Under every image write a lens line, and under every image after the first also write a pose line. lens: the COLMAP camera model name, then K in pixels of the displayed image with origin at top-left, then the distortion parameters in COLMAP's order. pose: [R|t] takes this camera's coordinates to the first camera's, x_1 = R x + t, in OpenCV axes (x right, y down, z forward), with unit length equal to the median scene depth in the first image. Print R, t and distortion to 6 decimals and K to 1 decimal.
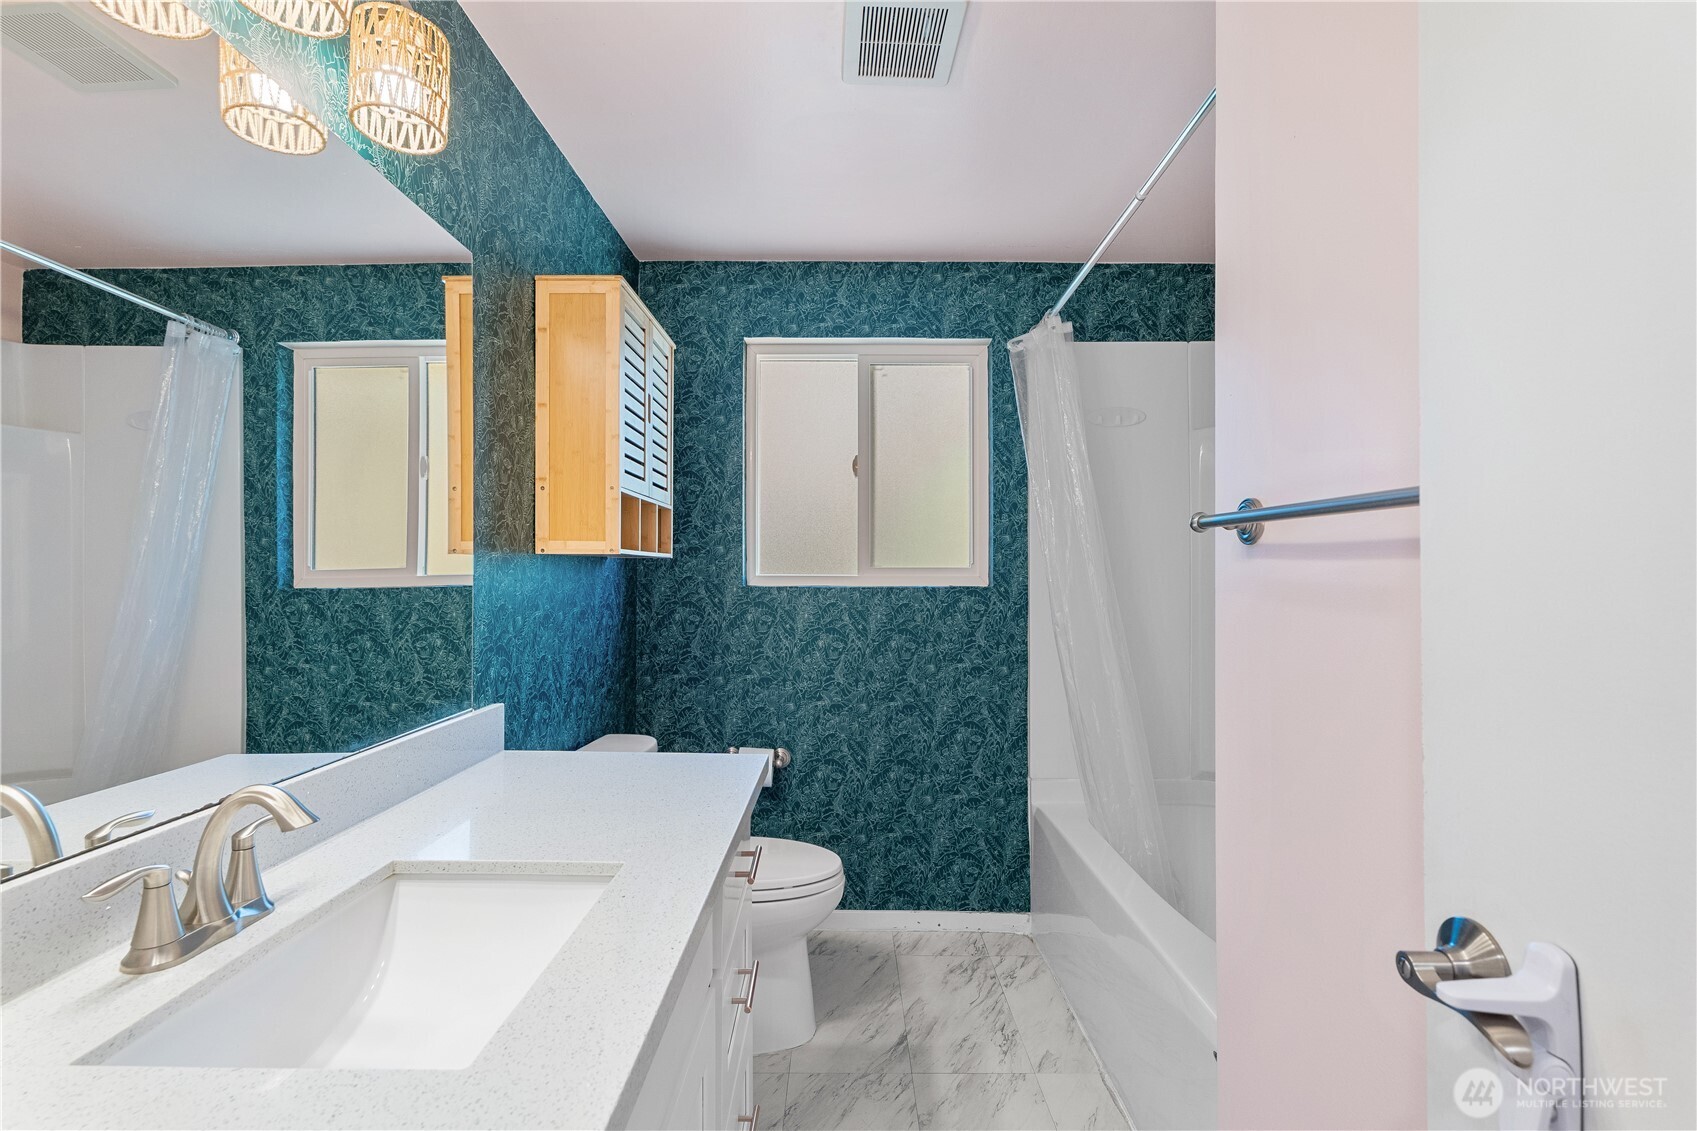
lens RADIAL K [[803.3, 0, 848.5], [0, 803.3, 568.0], [0, 0, 1]] dist [0.004990, -0.000647]
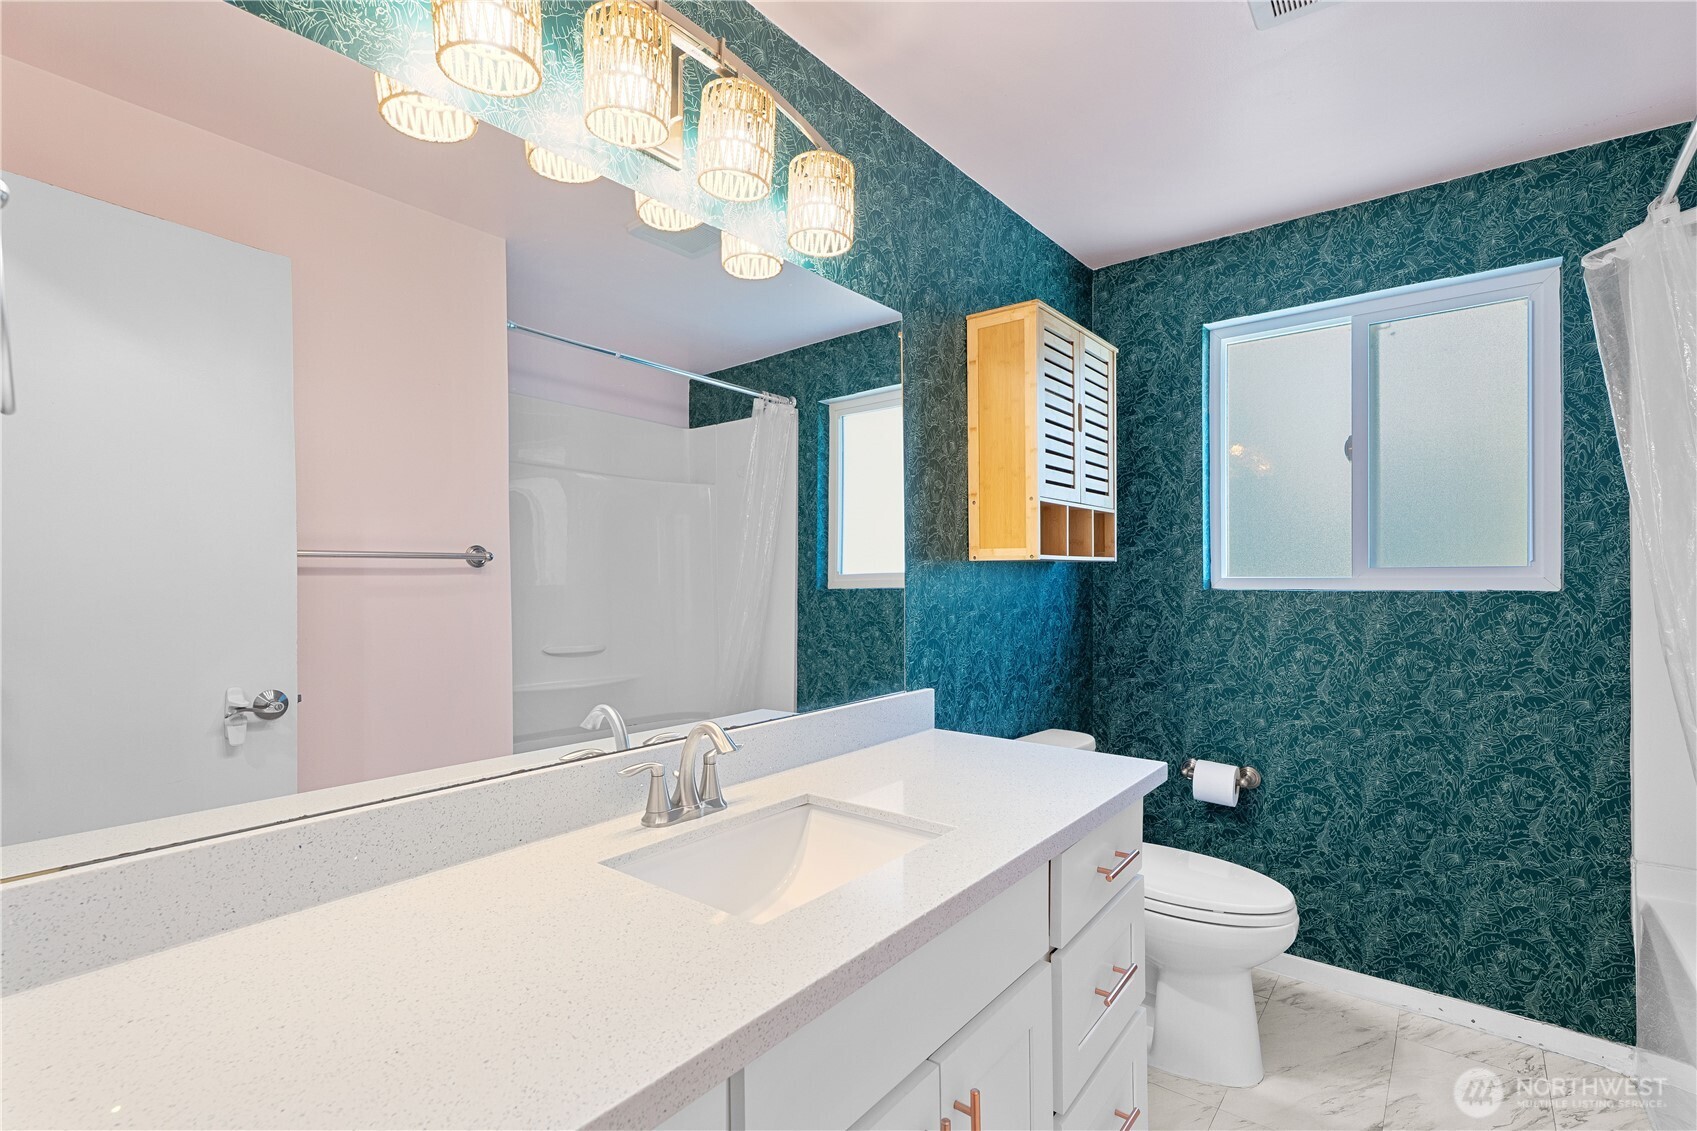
lens RADIAL K [[803.3, 0, 825.2], [0, 803.3, 576.3], [0, 0, 1]] dist [0.004990, -0.000647]
pose [[0.775235, -0.005557, -0.631648, 0.124904], [0.011291, 0.999923, 0.005060, -0.002479], [0.631572, -0.011055, 0.775238, -0.008739]]
